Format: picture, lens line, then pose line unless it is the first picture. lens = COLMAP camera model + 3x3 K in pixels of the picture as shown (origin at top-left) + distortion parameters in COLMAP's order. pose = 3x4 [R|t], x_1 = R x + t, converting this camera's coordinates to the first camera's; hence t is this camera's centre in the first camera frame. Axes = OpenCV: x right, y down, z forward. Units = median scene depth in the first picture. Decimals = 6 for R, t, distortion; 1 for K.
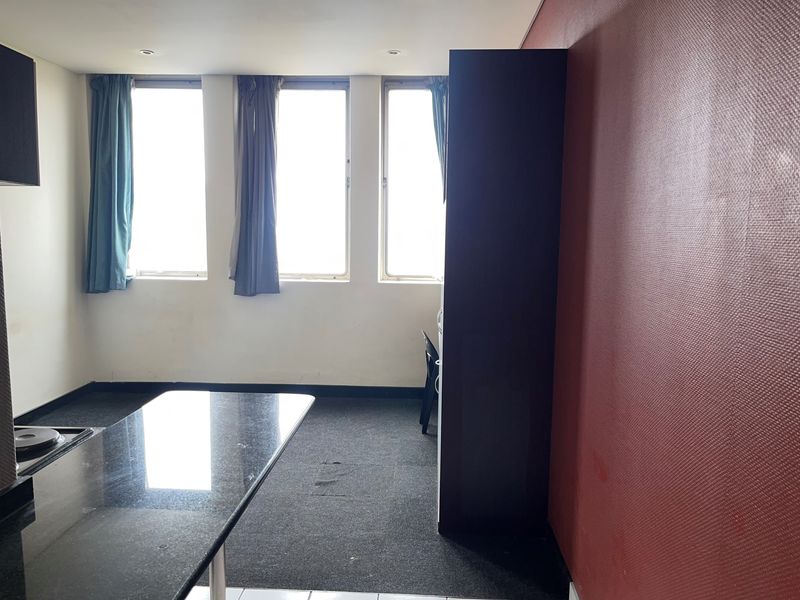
lens RADIAL K [[612.2, 0, 404.2], [0, 612.2, 302.6], [0, 0, 1]] dist [0.070282, -0.104855]
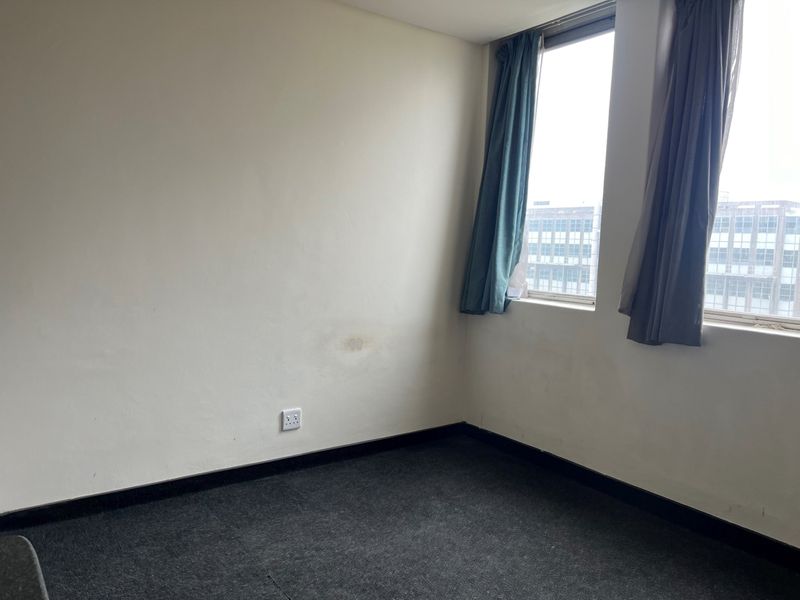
lens RADIAL K [[612.2, 0, 398.8], [0, 612.2, 295.6], [0, 0, 1]] dist [0.070282, -0.104855]
pose [[0.621210, 0.077419, -0.779811, 0.064916], [-0.118754, 0.992916, 0.003974, -0.031335], [0.774594, 0.090137, 0.626003, 0.428793]]
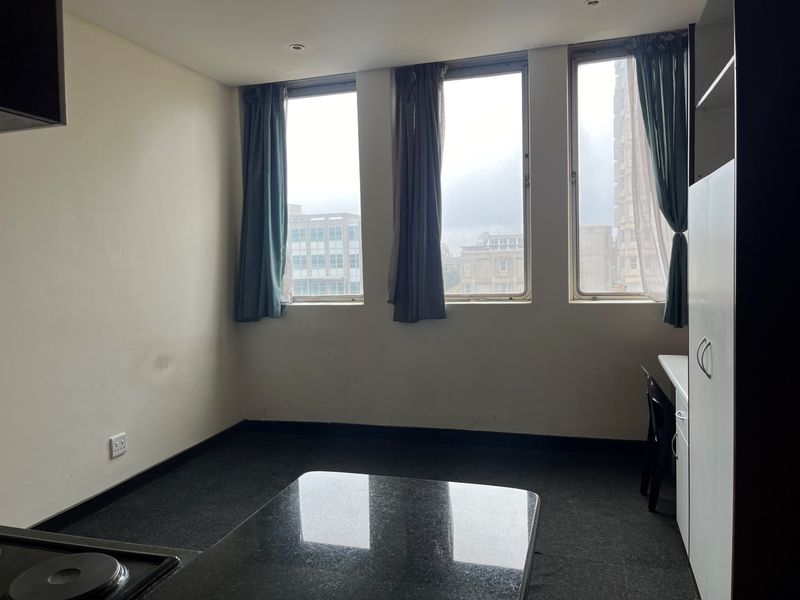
lens RADIAL K [[612.2, 0, 398.6], [0, 612.2, 290.8], [0, 0, 1]] dist [0.070282, -0.104855]
pose [[0.968170, -0.026874, -0.248846, -0.056558], [0.011927, 0.998043, -0.061382, -0.002583], [0.250009, 0.056461, 0.966596, 0.177051]]
